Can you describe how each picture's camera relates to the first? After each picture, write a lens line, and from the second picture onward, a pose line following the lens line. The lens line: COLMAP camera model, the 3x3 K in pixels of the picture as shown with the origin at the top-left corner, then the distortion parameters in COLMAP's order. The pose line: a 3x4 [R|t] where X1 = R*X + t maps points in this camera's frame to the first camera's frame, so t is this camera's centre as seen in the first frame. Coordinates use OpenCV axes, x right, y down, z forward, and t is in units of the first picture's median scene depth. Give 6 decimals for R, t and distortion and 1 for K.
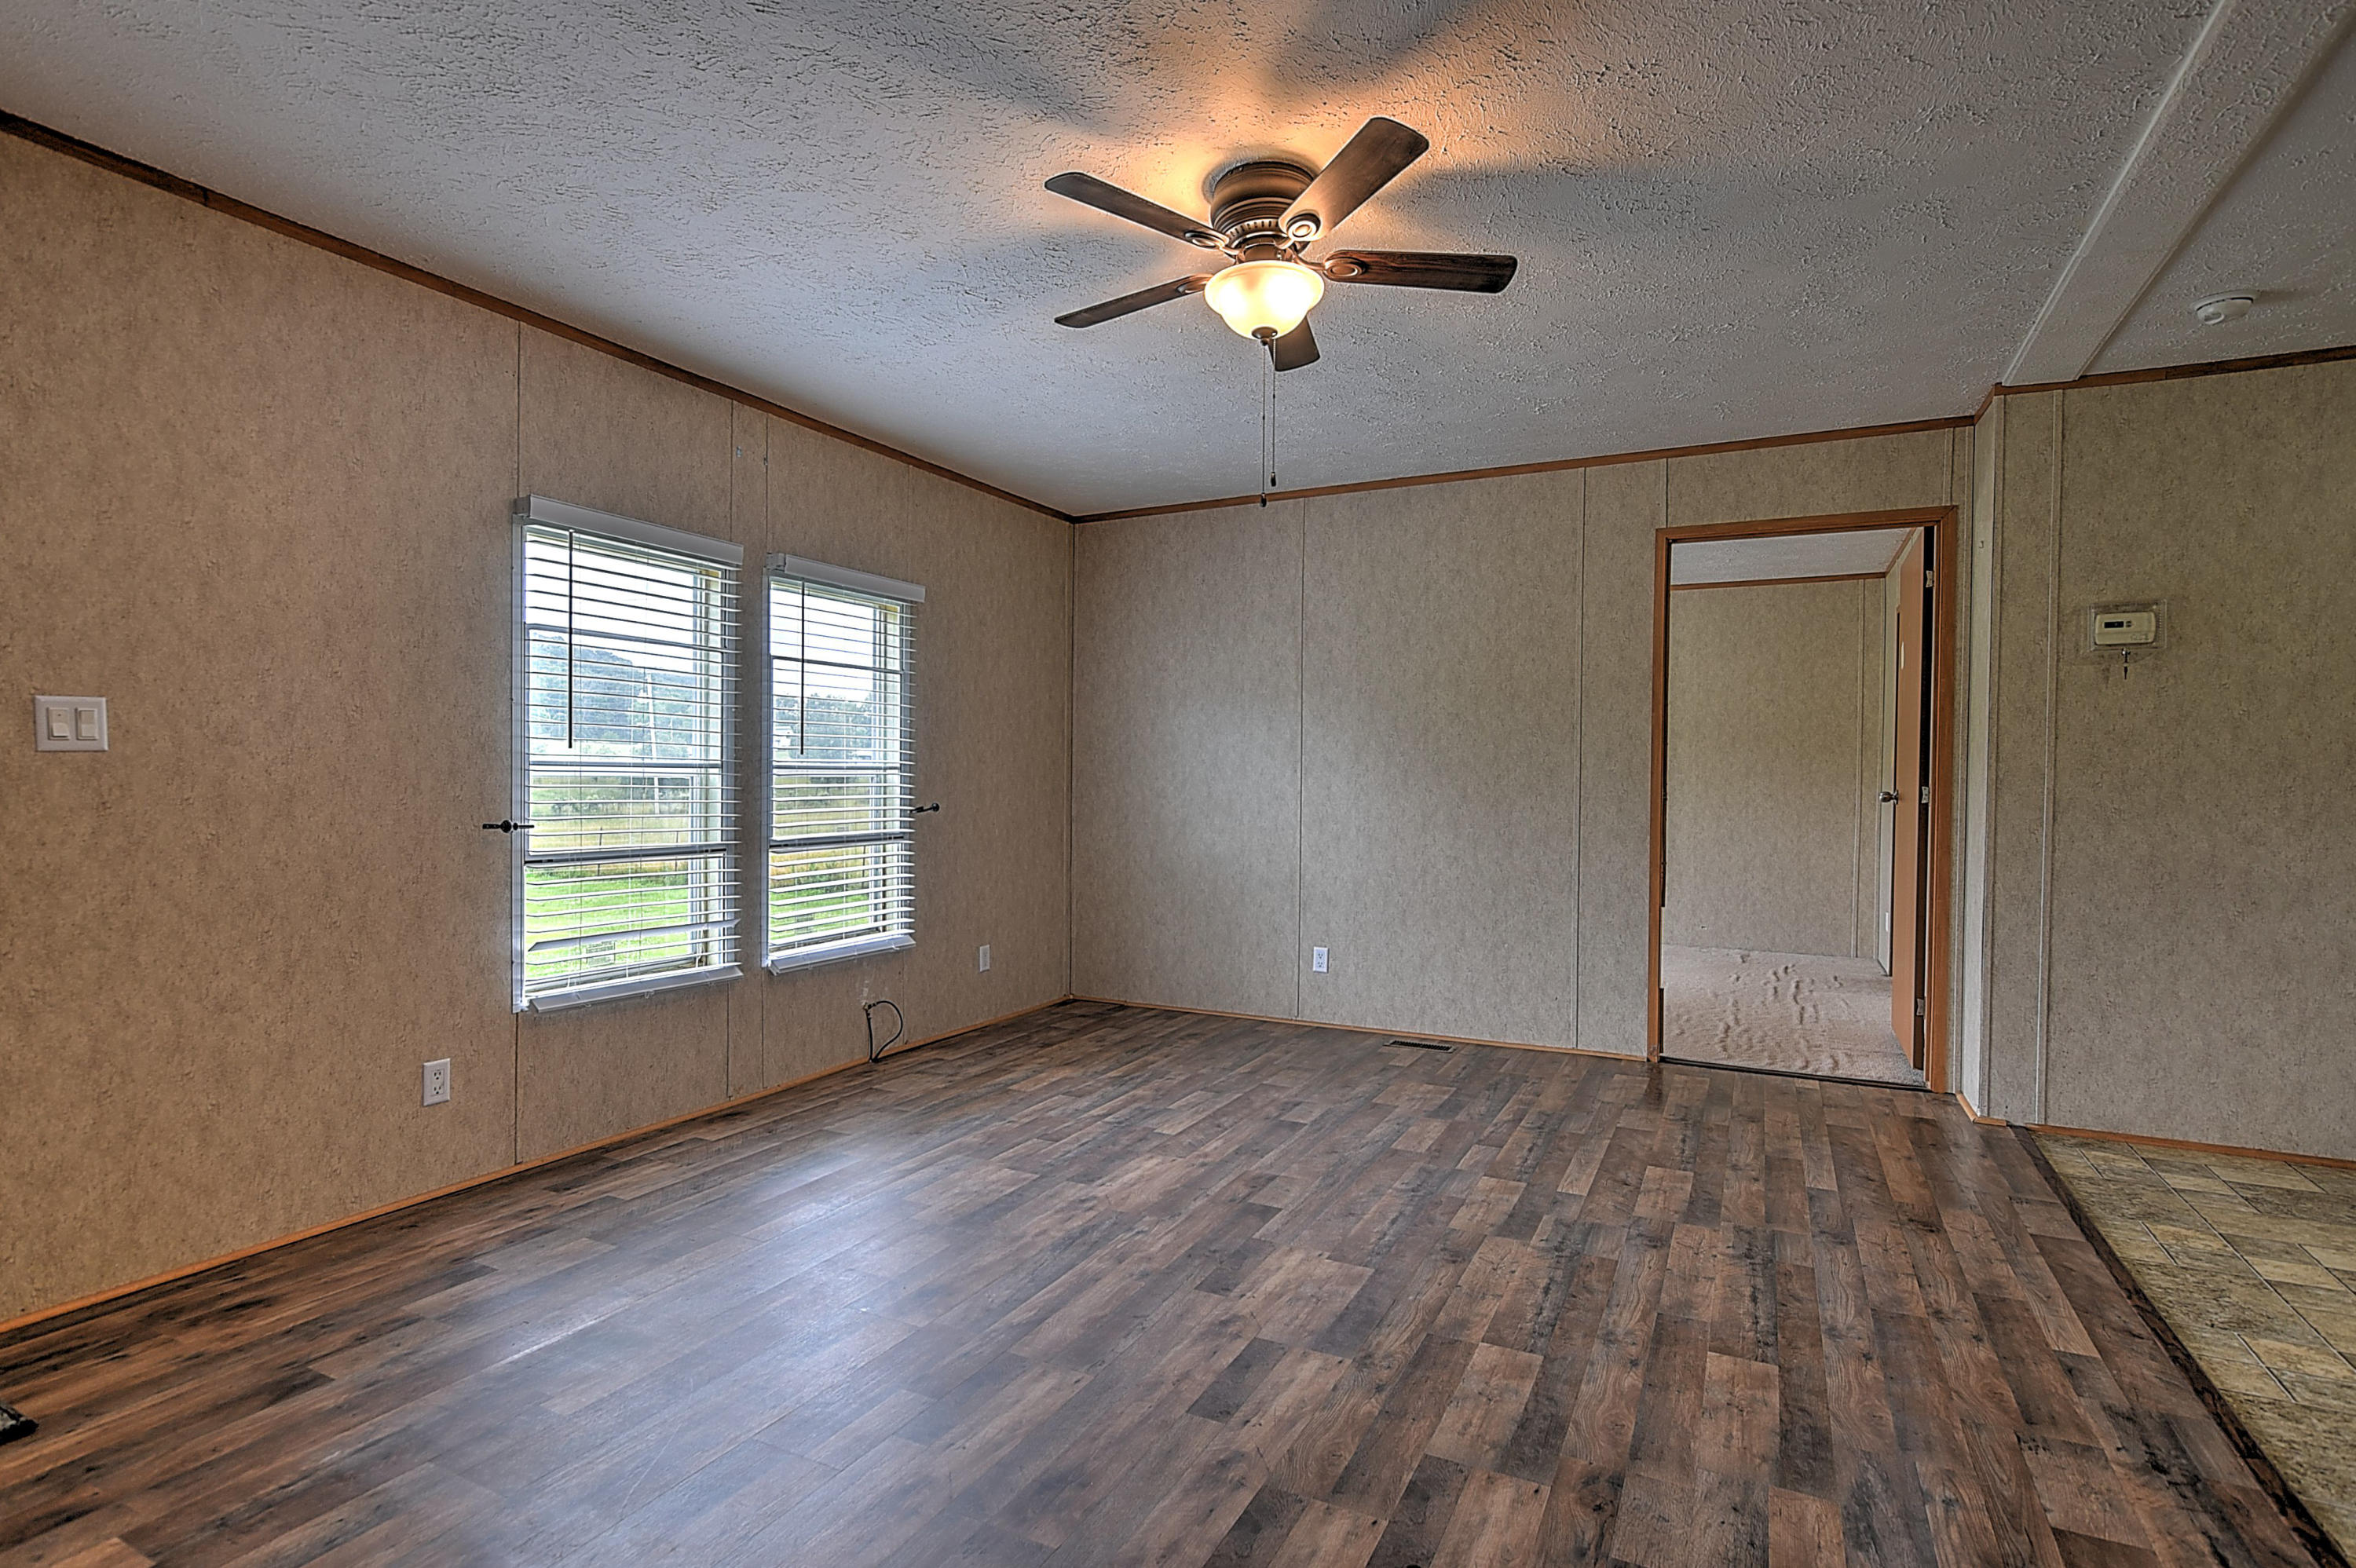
lens RADIAL K [[1172.0, 0, 1160.3], [0, 1172.0, 797.7], [0, 0, 1]] dist [-0.016621, 0.005857]
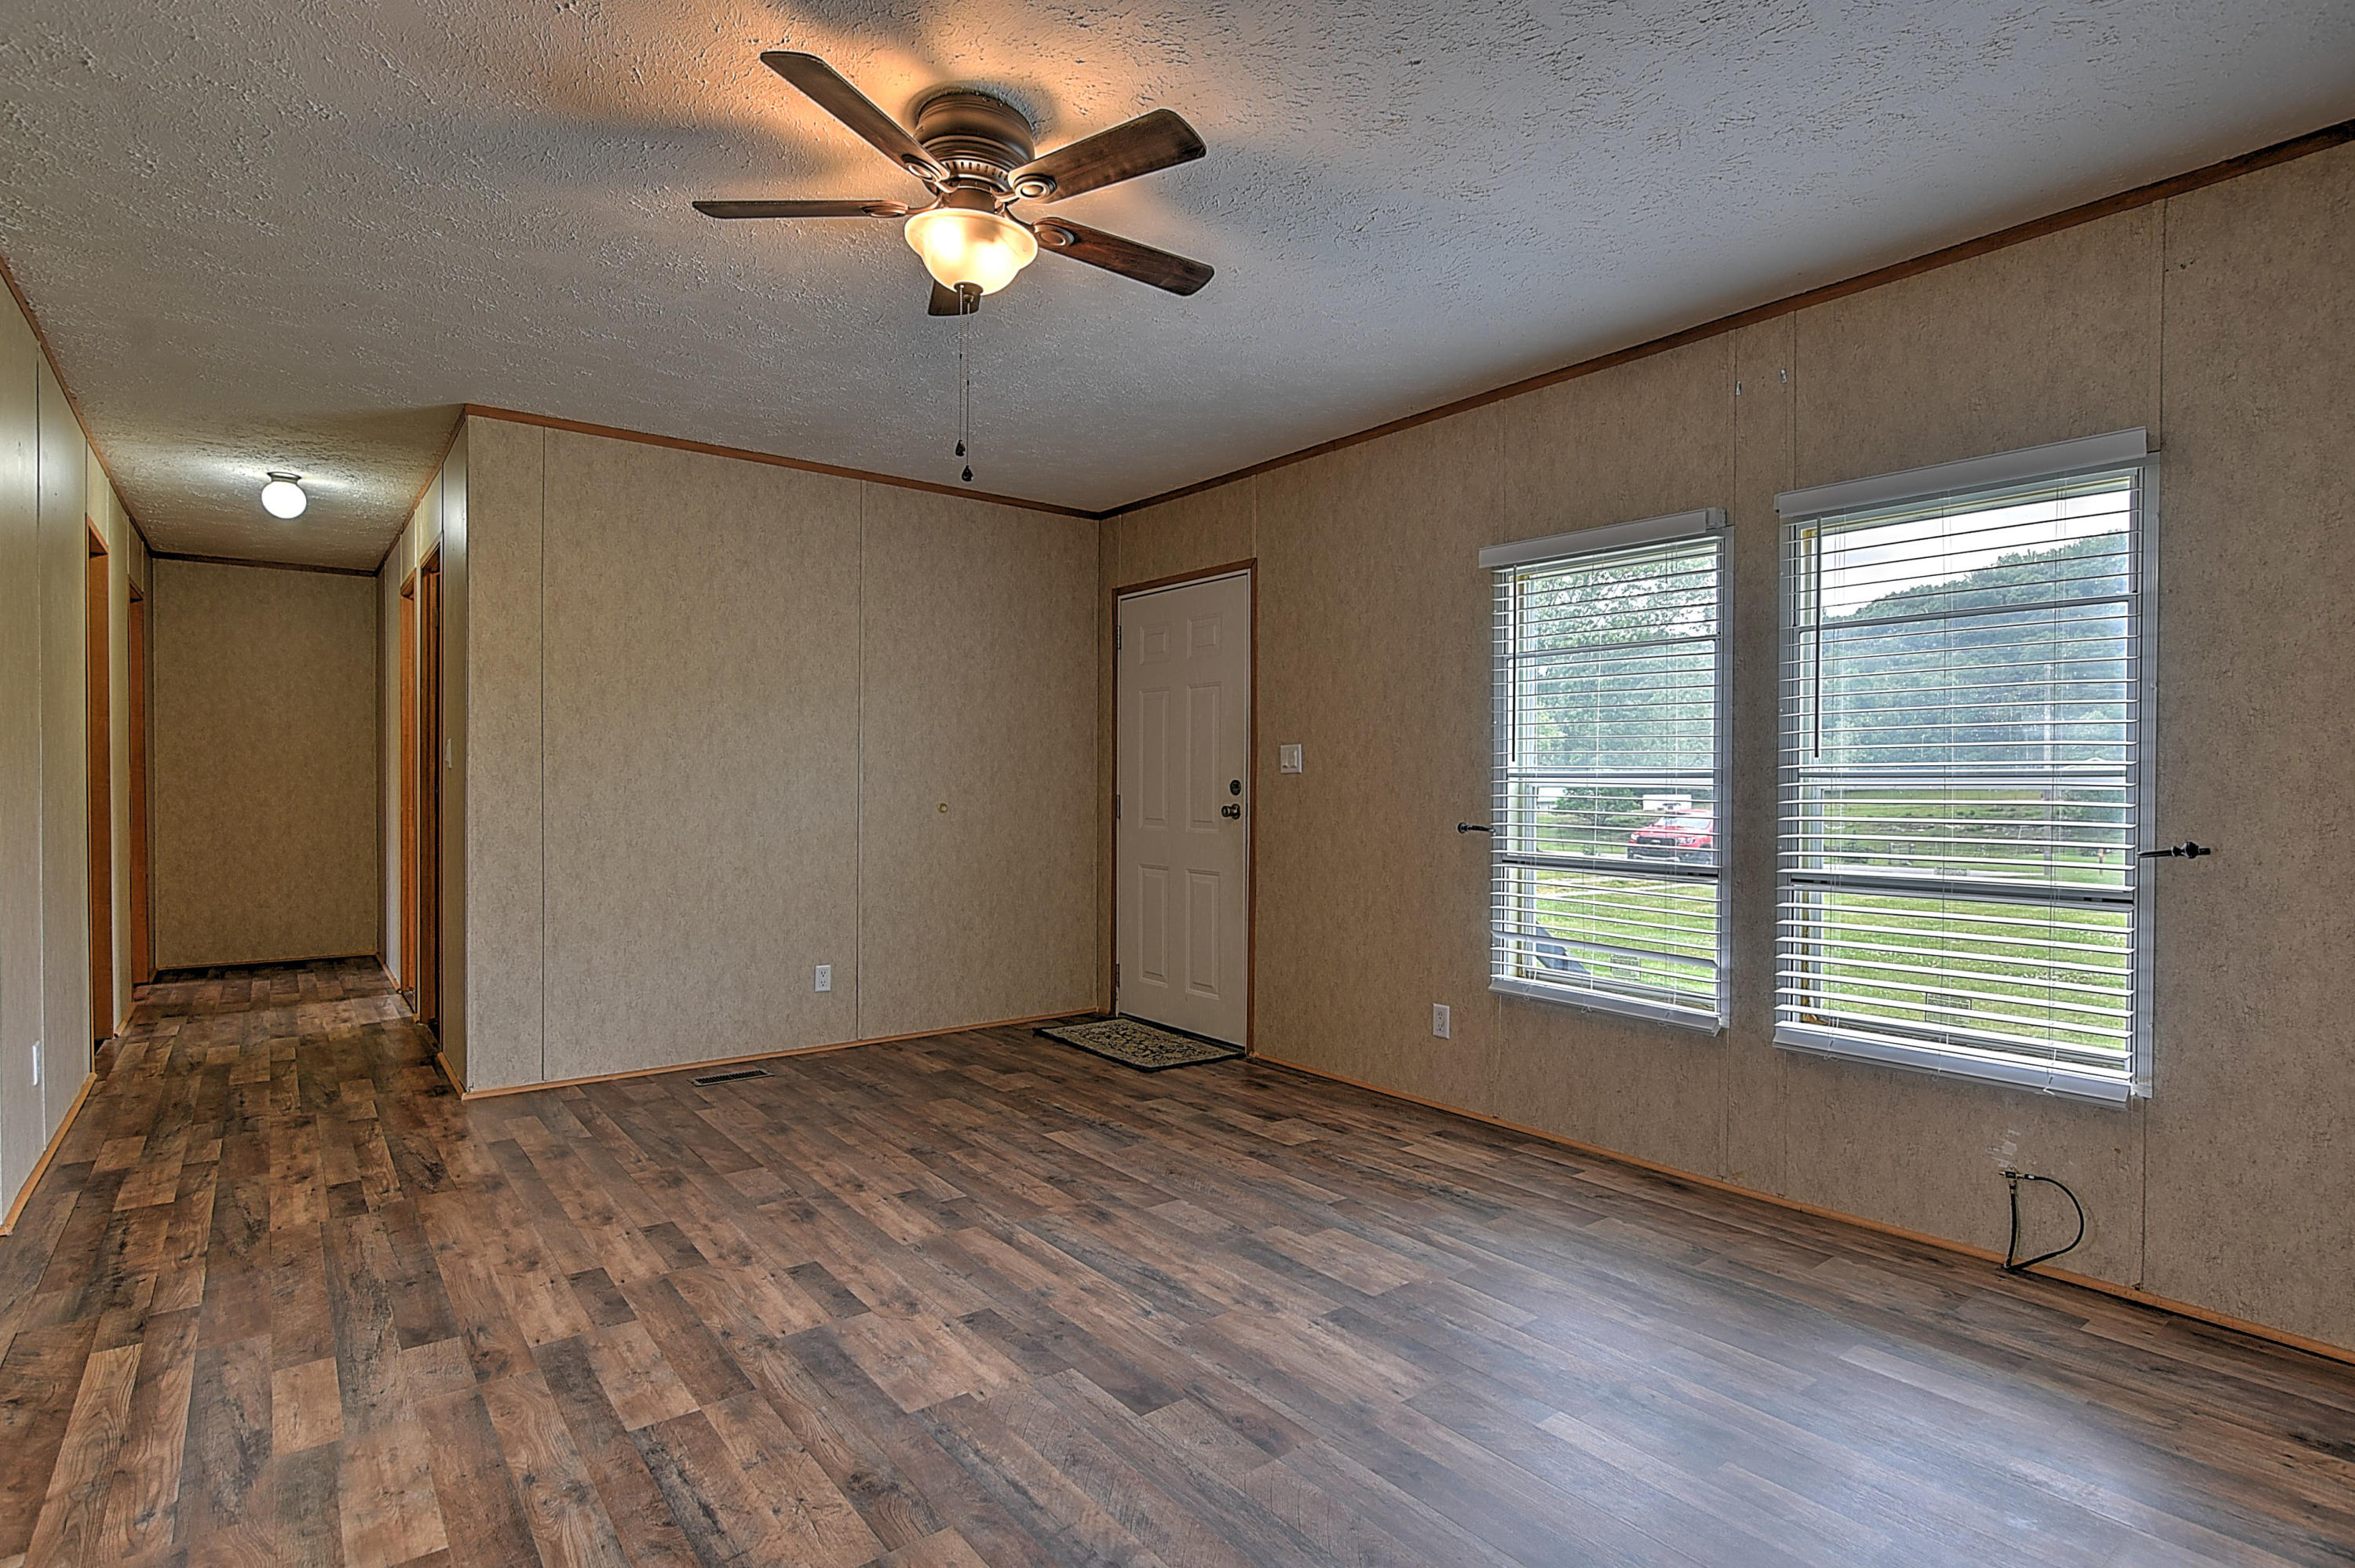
lens RADIAL K [[1171.5, 0, 1159.9], [0, 1171.5, 794.7], [0, 0, 1]] dist [-0.016621, 0.005857]
pose [[-0.426963, -0.000641, -0.904269, 0.738450], [-0.024184, 0.999650, 0.010710, -0.016603], [0.903946, 0.026442, -0.426829, 1.338362]]
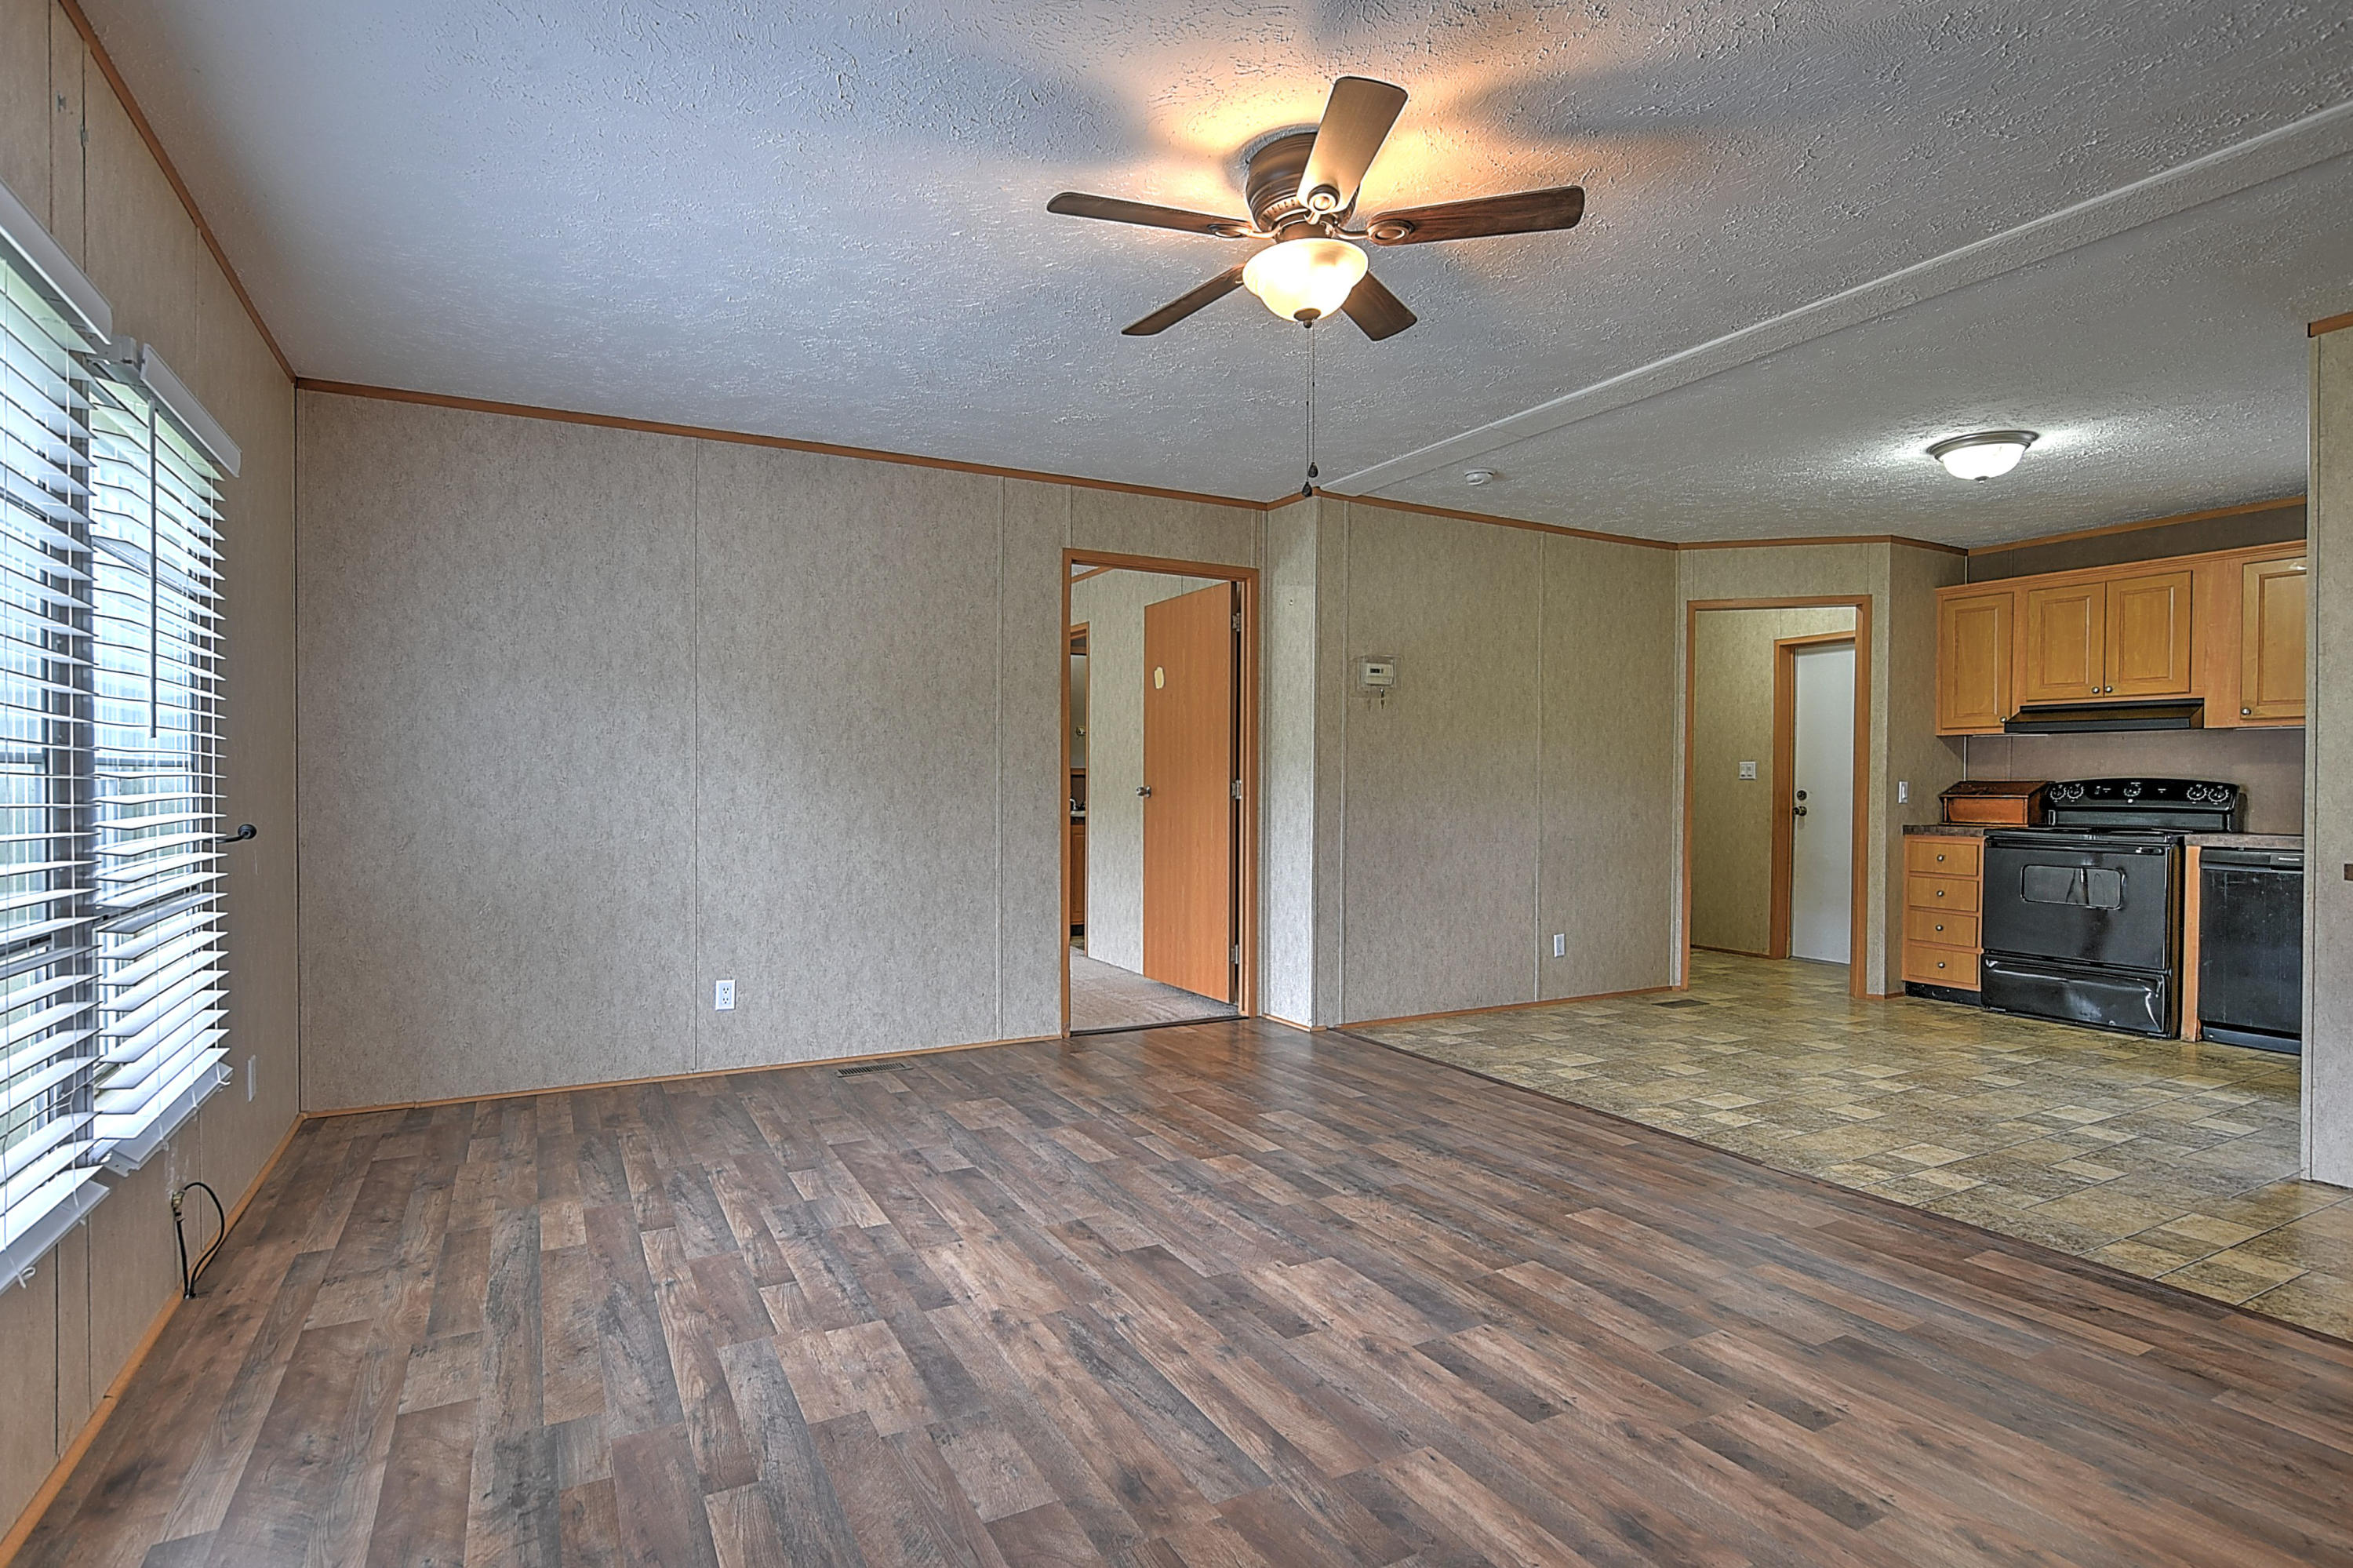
lens RADIAL K [[1170.7, 0, 1154.1], [0, 1170.7, 799.8], [0, 0, 1]] dist [-0.016621, 0.005857]
pose [[0.569696, -0.019199, 0.821631, -0.675651], [0.015818, 0.999798, 0.012395, -0.012568], [-0.821703, 0.005935, 0.569885, 0.491891]]
